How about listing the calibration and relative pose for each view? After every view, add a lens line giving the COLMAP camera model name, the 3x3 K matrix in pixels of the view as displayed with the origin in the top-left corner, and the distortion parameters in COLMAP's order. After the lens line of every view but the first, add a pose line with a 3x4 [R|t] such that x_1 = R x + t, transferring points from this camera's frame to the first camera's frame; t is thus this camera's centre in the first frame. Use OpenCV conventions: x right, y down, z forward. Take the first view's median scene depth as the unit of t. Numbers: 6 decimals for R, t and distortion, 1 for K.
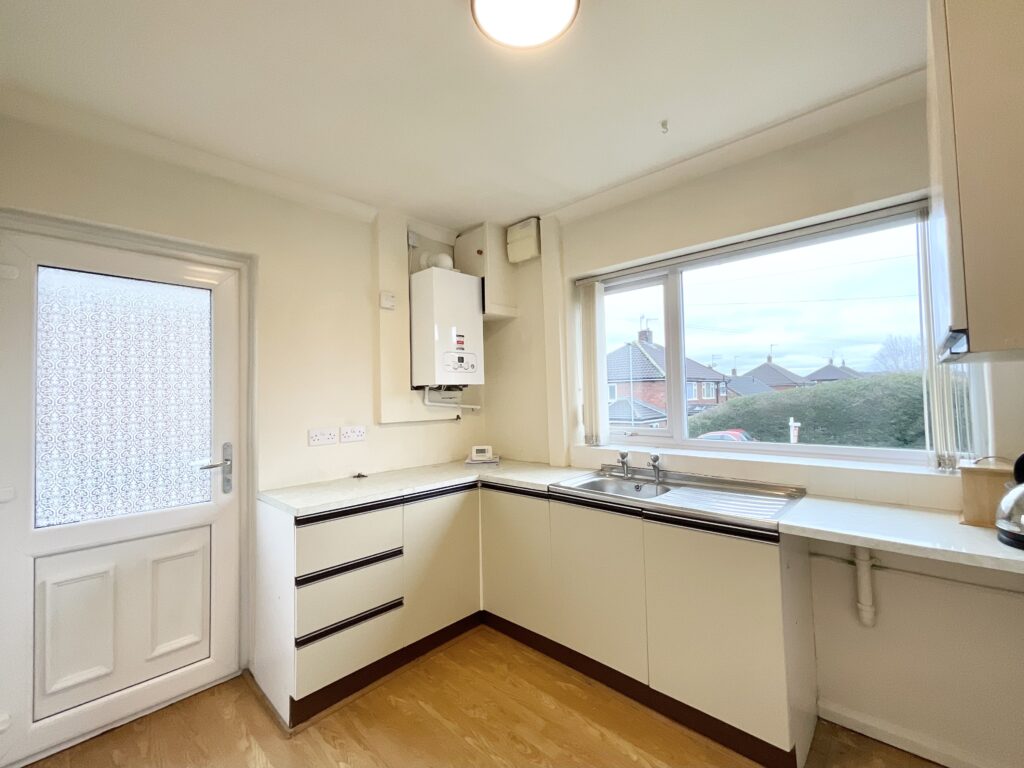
lens RADIAL K [[406.7, 0, 504.6], [0, 406.7, 386.3], [0, 0, 1]] dist [0.001856, 0.000100]
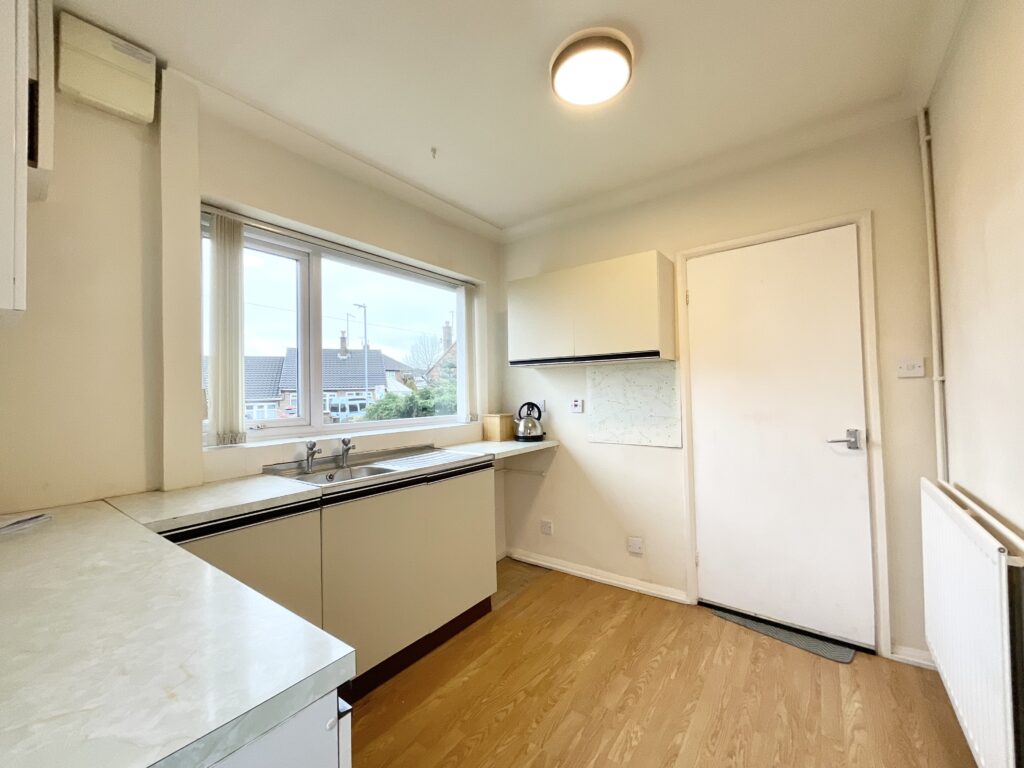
lens RADIAL K [[406.7, 0, 504.6], [0, 406.7, 386.3], [0, 0, 1]] dist [0.001856, 0.000100]
pose [[-0.070215, 0.043075, 0.996601, -0.752072], [0.000452, 0.999069, -0.043149, 0.101882], [-0.997532, -0.002579, -0.070169, 0.820088]]
